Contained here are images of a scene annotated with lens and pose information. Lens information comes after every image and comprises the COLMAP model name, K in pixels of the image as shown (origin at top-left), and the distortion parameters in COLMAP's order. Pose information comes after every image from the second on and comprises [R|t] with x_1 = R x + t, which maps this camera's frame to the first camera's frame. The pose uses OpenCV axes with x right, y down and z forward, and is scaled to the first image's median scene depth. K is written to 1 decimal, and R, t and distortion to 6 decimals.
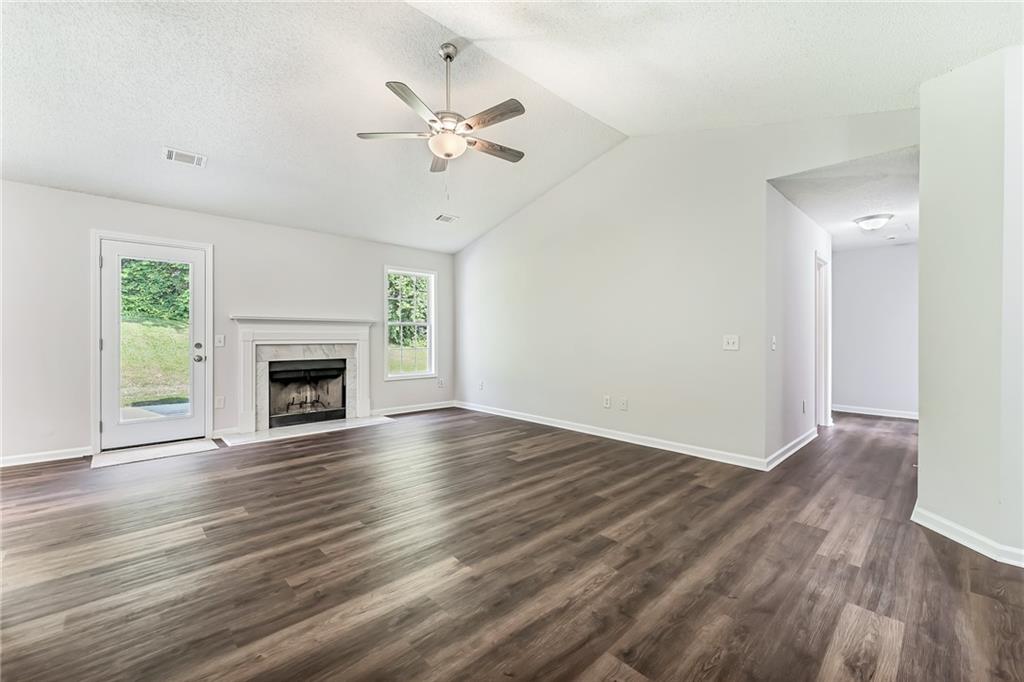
lens RADIAL K [[419.4, 0, 500.7], [0, 419.4, 339.8], [0, 0, 1]] dist [0.000340, -0.000080]
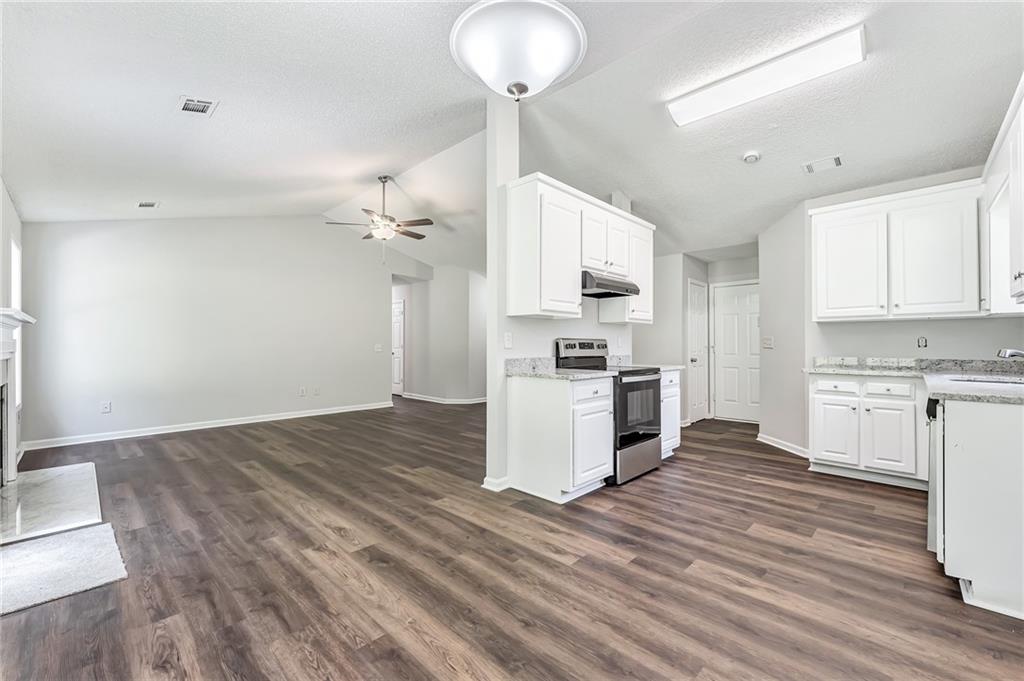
lens RADIAL K [[421.4, 0, 505.7], [0, 421.4, 339.8], [0, 0, 1]] dist [0.000835, 0.000295]
pose [[-0.063223, 0.010064, 0.997949, -1.249865], [0.007152, 0.999928, -0.009631, -0.008275], [-0.997974, 0.006528, -0.063290, 0.408084]]
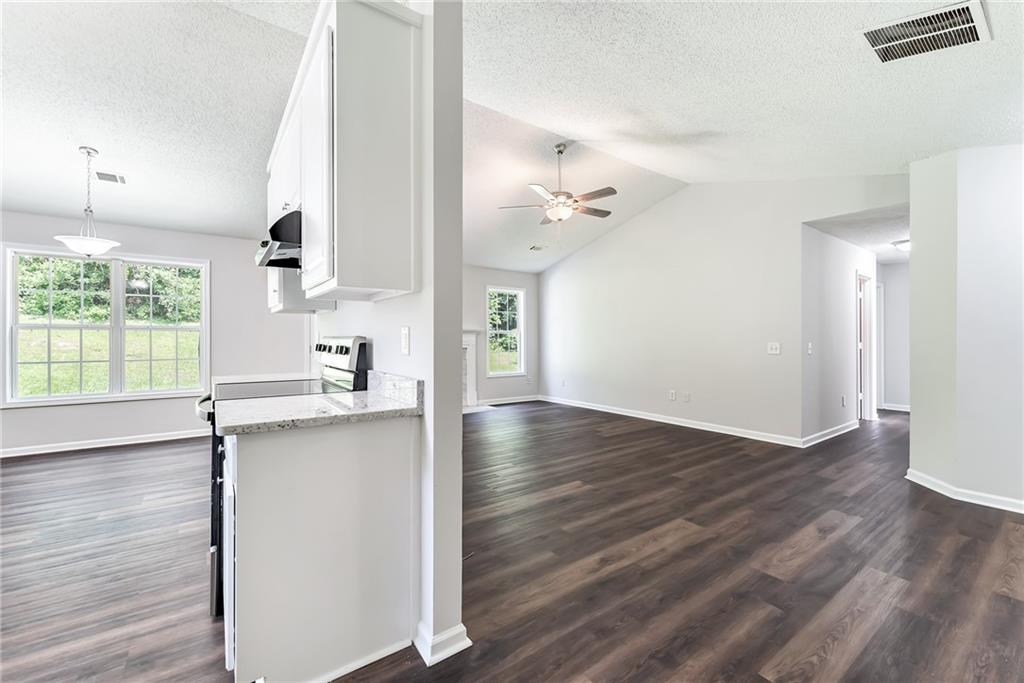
lens RADIAL K [[419.4, 0, 503.2], [0, 419.4, 339.6], [0, 0, 1]] dist [0.000340, -0.000080]
pose [[0.992265, -0.001451, -0.124130, -0.093829], [0.000556, 0.999974, -0.007241, -0.009561], [0.124137, 0.007116, 0.992240, -0.309287]]
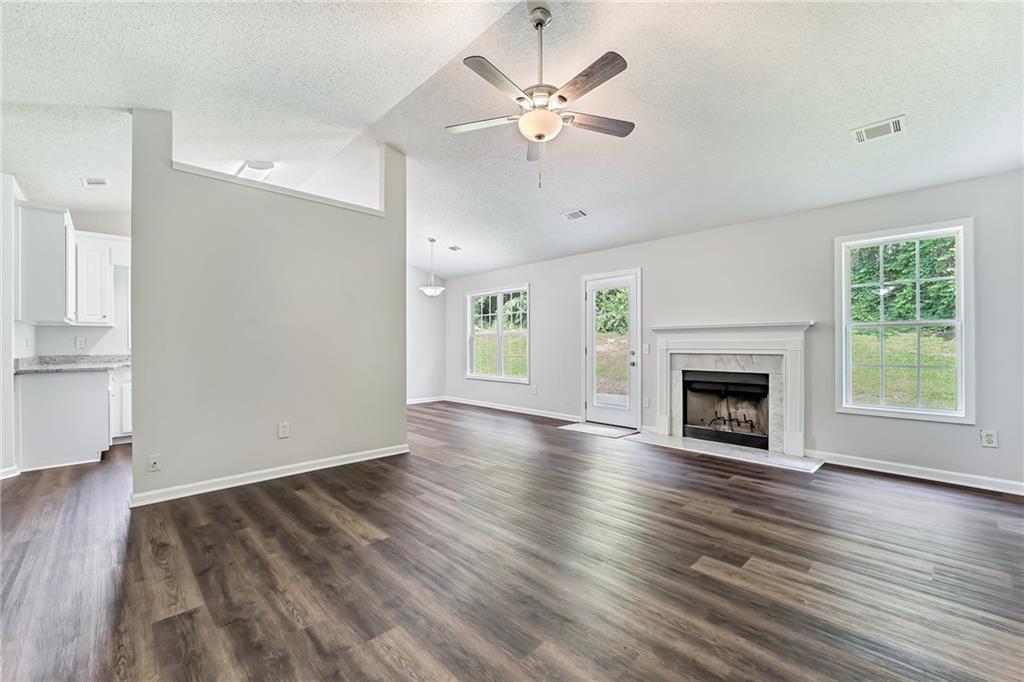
lens RADIAL K [[419.4, 0, 509.1], [0, 419.4, 346.0], [0, 0, 1]] dist [0.000340, -0.000080]
pose [[0.023487, 0.000028, -0.999724, 0.493703], [-0.006743, 0.999977, -0.000131, -0.004543], [0.999701, 0.006744, 0.023486, 0.611996]]
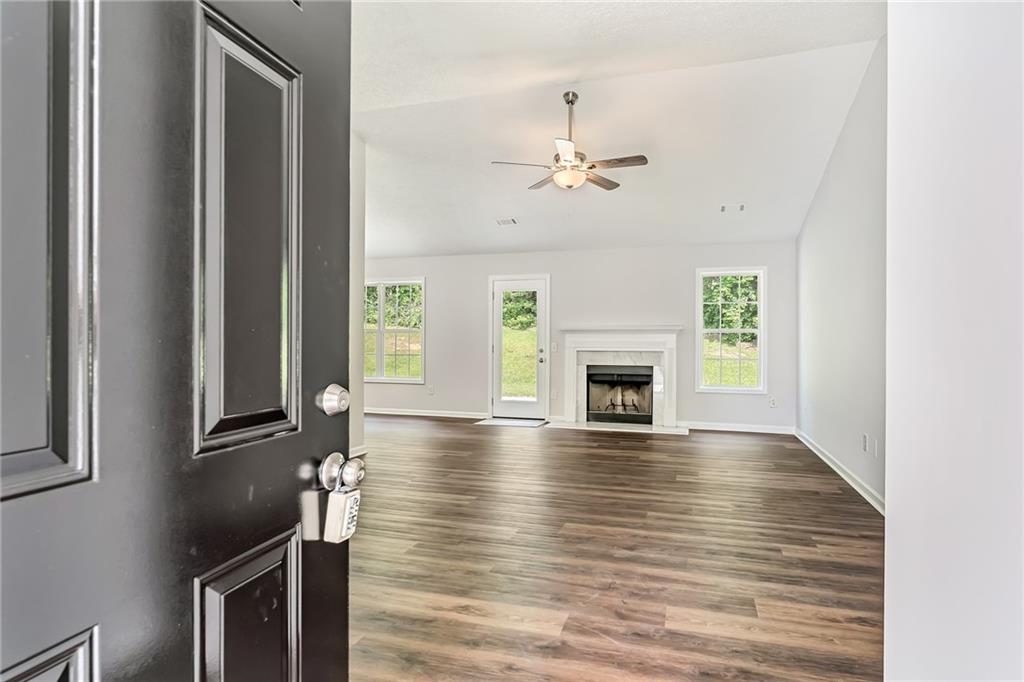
lens RADIAL K [[525.5, 0, 539.2], [0, 525.5, 348.2], [0, 0, 1]] dist [0.003548, 0.000539]
pose [[0.520069, 0.007419, -0.854092, 0.714984], [-0.012162, 0.999925, 0.001280, 0.003491], [0.854038, 0.009722, 0.520121, 0.118205]]
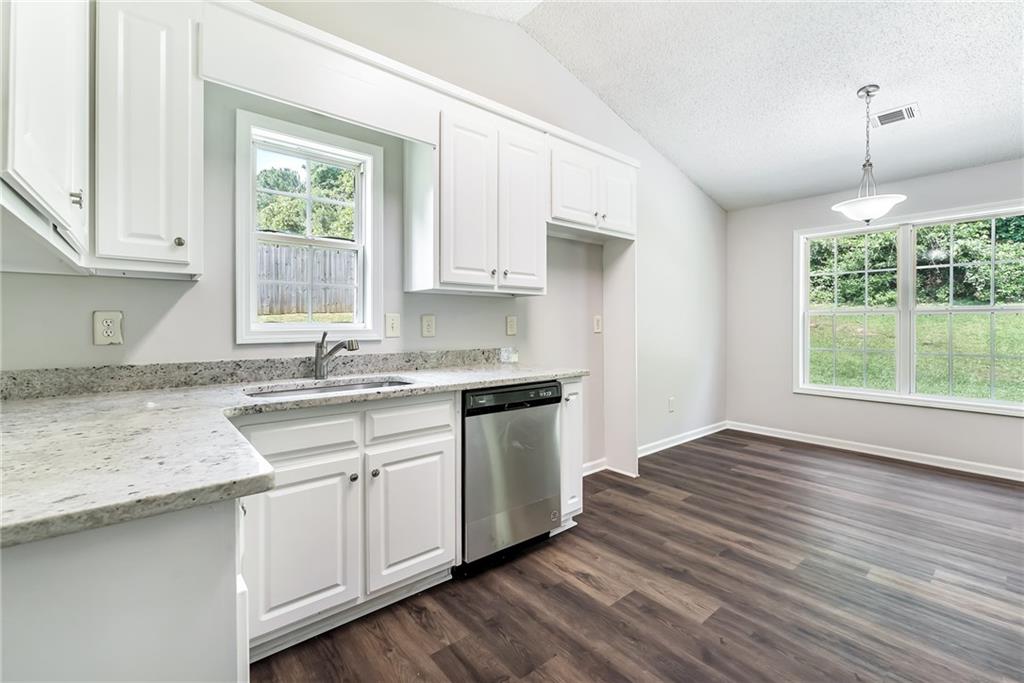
lens RADIAL K [[446.0, 0, 510.3], [0, 446.0, 324.3], [0, 0, 1]] dist [0.000790, -0.002036]
pose [[-0.036199, -0.000666, -0.999344, -0.274003], [-0.011423, 0.999935, -0.000253, -0.012061], [0.999279, 0.011407, -0.036204, -0.136214]]
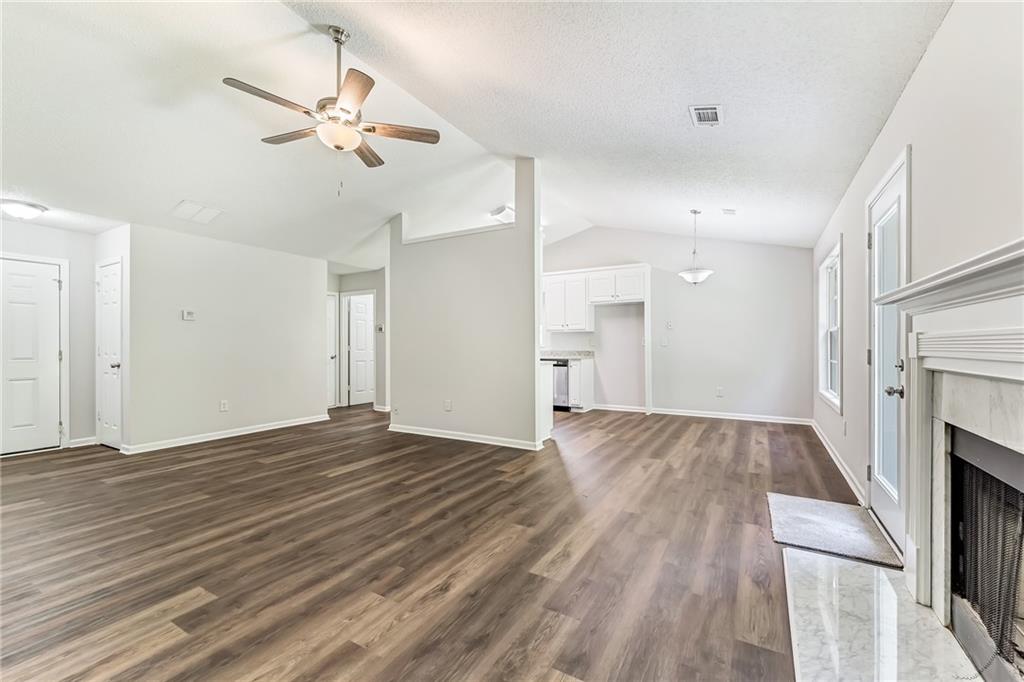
lens RADIAL K [[419.4, 0, 512.9], [0, 419.4, 346.2], [0, 0, 1]] dist [0.000340, -0.000080]
pose [[-0.953155, 0.003169, -0.302464, -0.143530], [-0.000160, 0.999940, 0.010981, -0.013206], [0.302481, 0.010515, -0.953098, 1.331533]]
